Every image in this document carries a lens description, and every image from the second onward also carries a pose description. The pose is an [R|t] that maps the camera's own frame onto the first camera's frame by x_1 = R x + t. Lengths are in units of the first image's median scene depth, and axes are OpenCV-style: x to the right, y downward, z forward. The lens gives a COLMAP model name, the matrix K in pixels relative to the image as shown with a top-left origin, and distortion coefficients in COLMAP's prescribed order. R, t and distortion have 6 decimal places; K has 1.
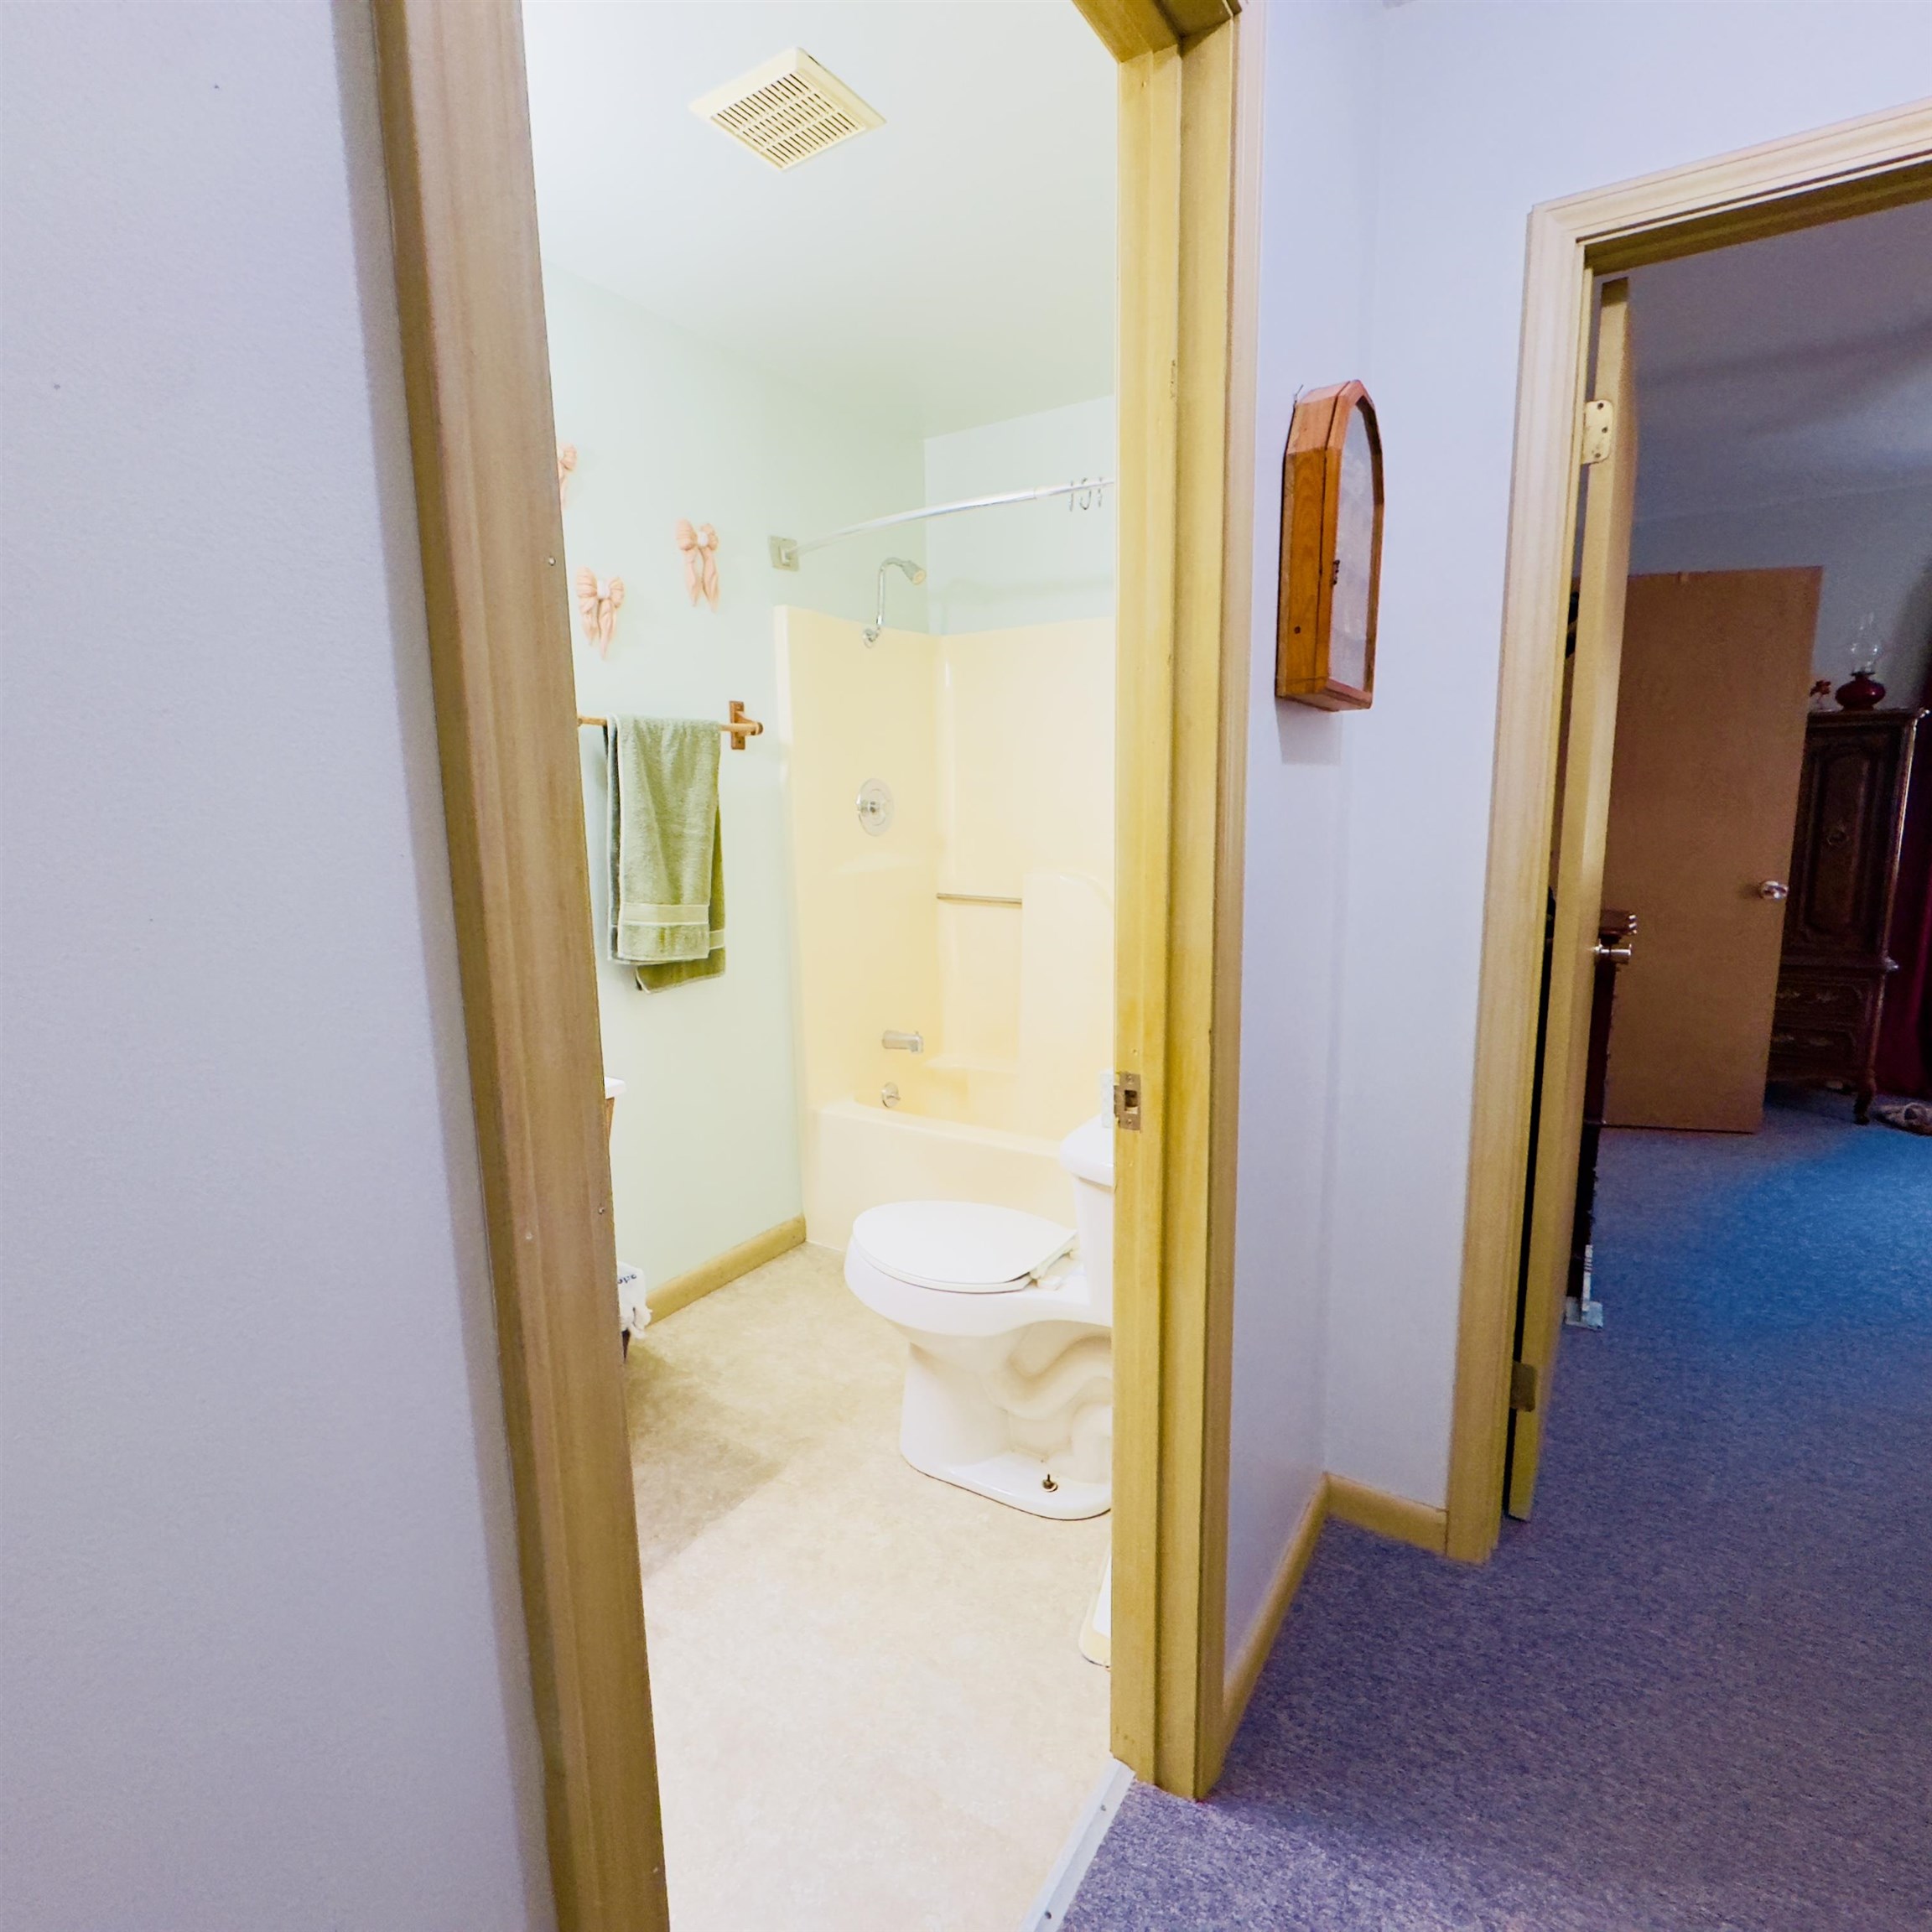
lens RADIAL K [[1032.8, 0, 964.2], [0, 1032.8, 960.6], [0, 0, 1]] dist [-0.001917, 0.001188]
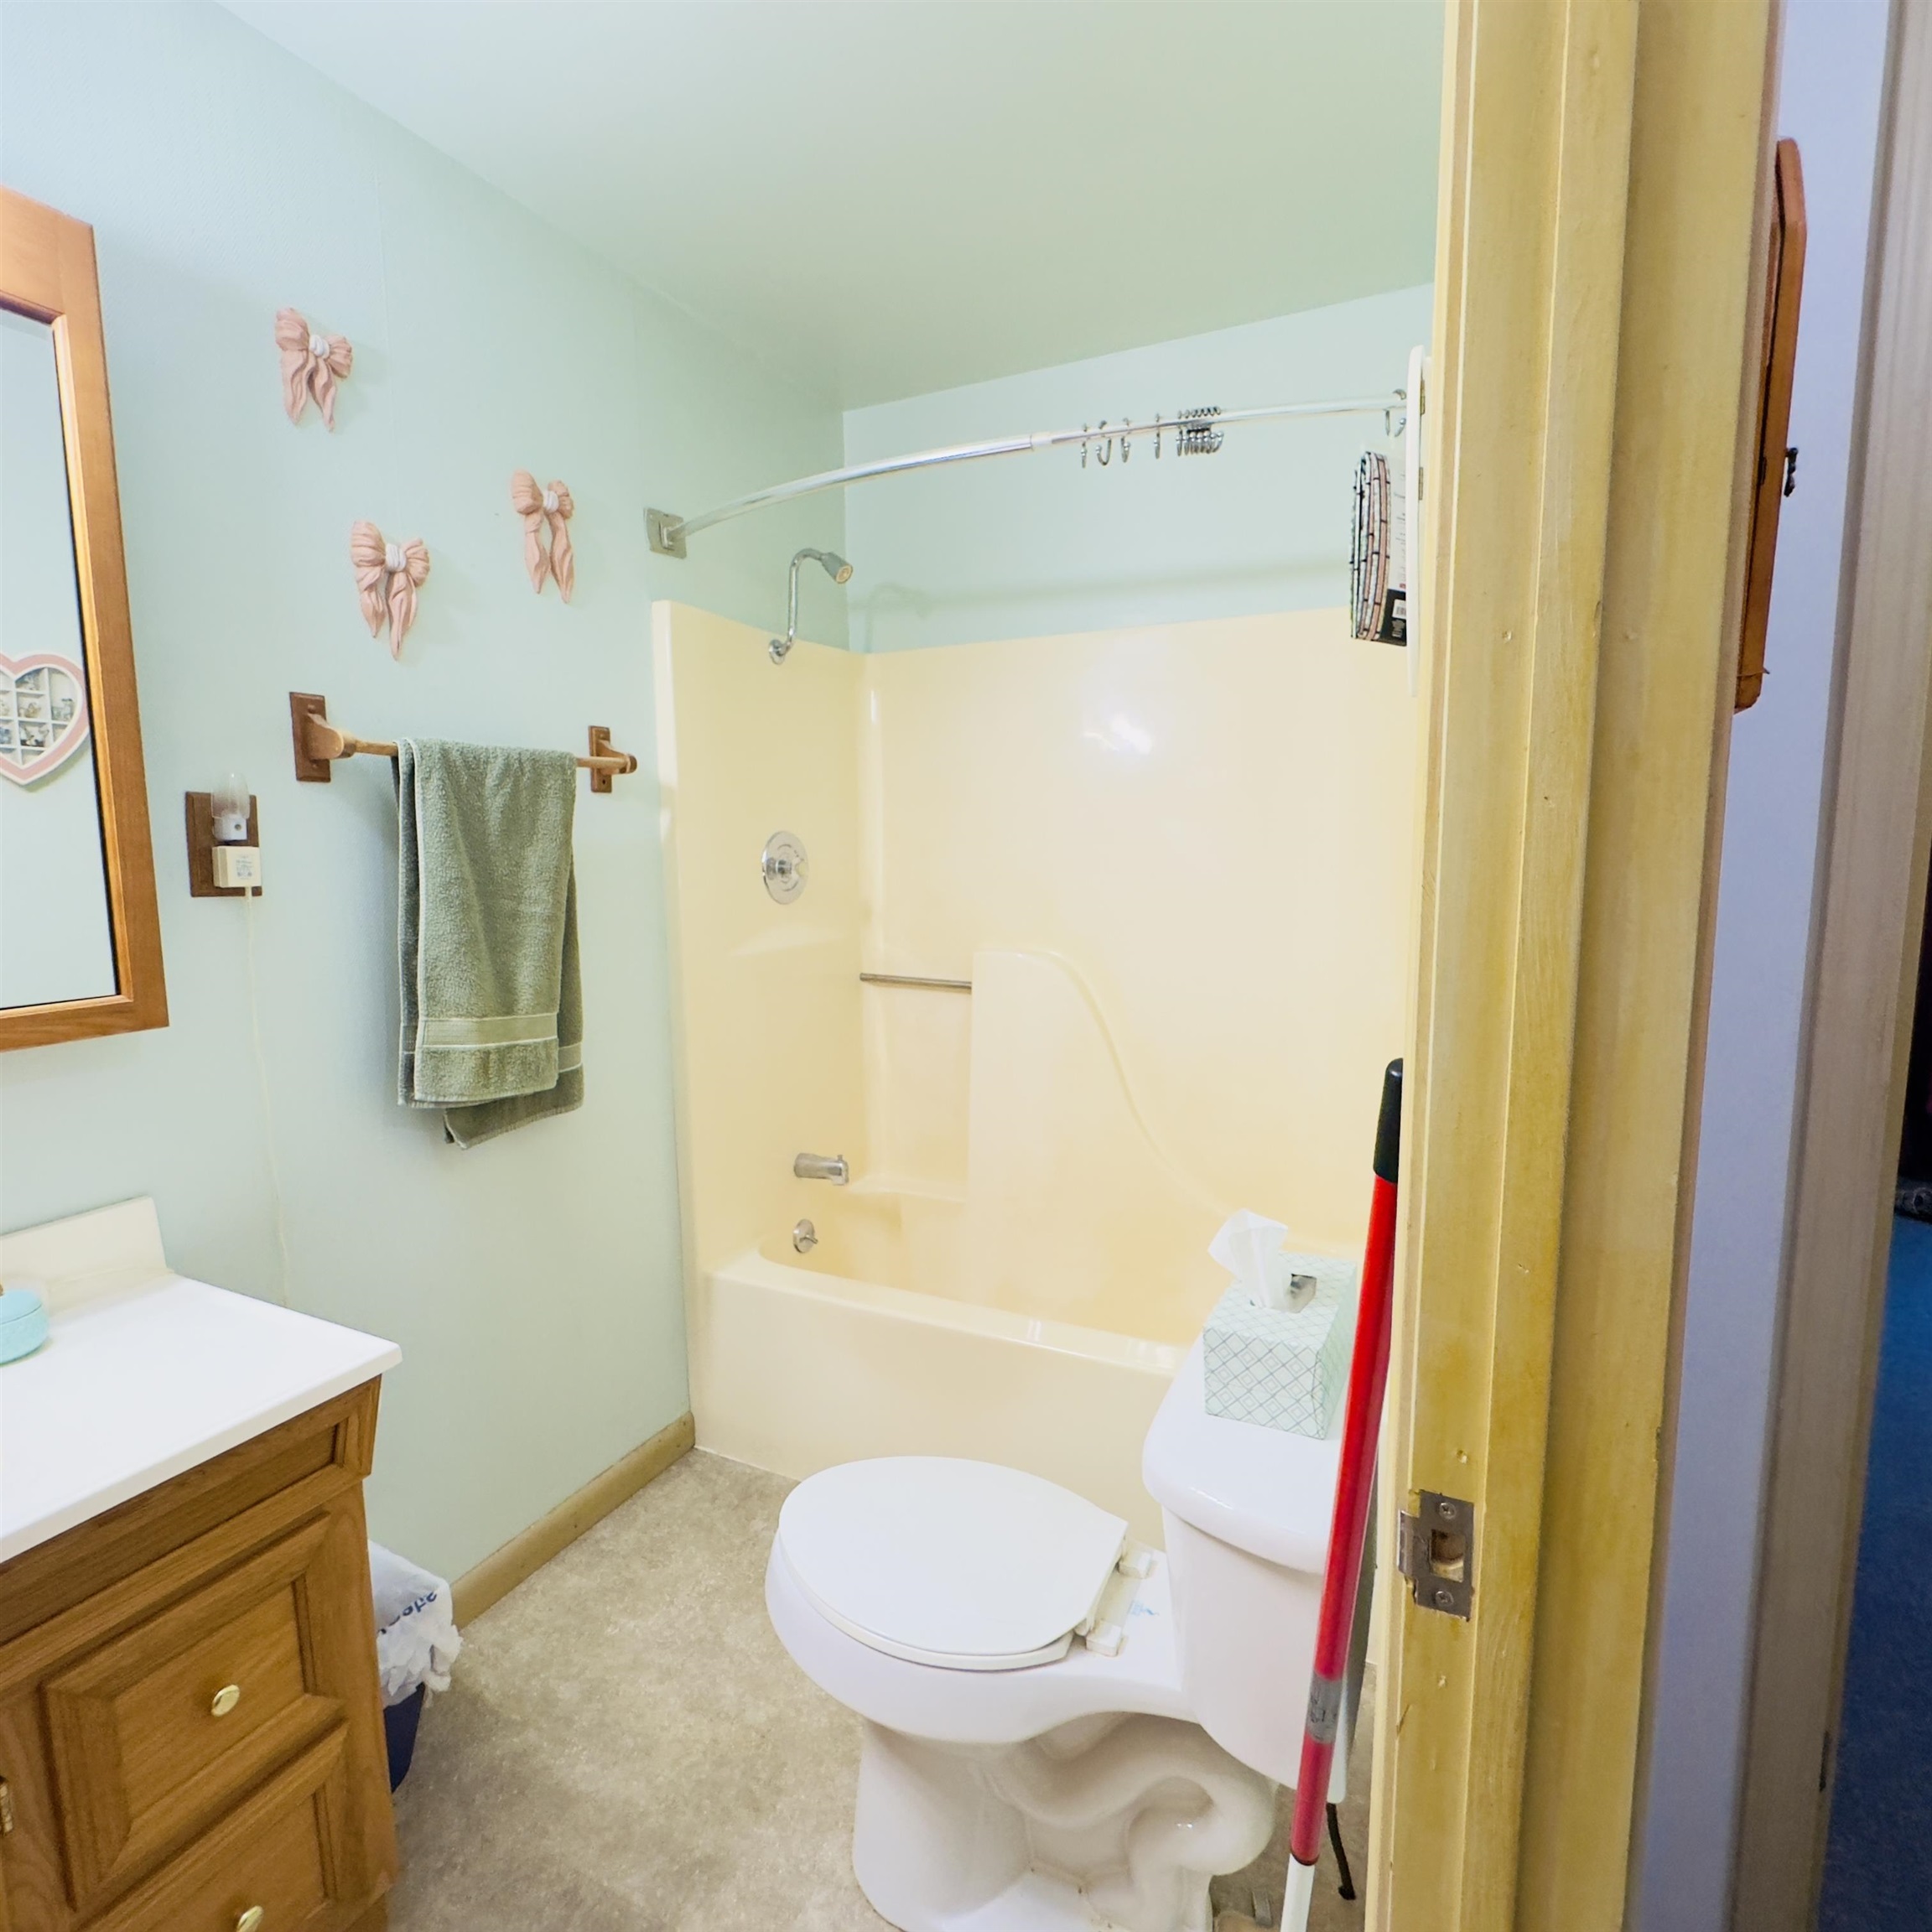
lens RADIAL K [[1032.8, 0, 956.7], [0, 1032.8, 960.3], [0, 0, 1]] dist [-0.001917, 0.001188]
pose [[0.993872, -0.006552, 0.110344, -0.054795], [0.010977, 0.999157, -0.039547, -0.058436], [-0.109992, 0.040516, 0.993106, 0.272053]]
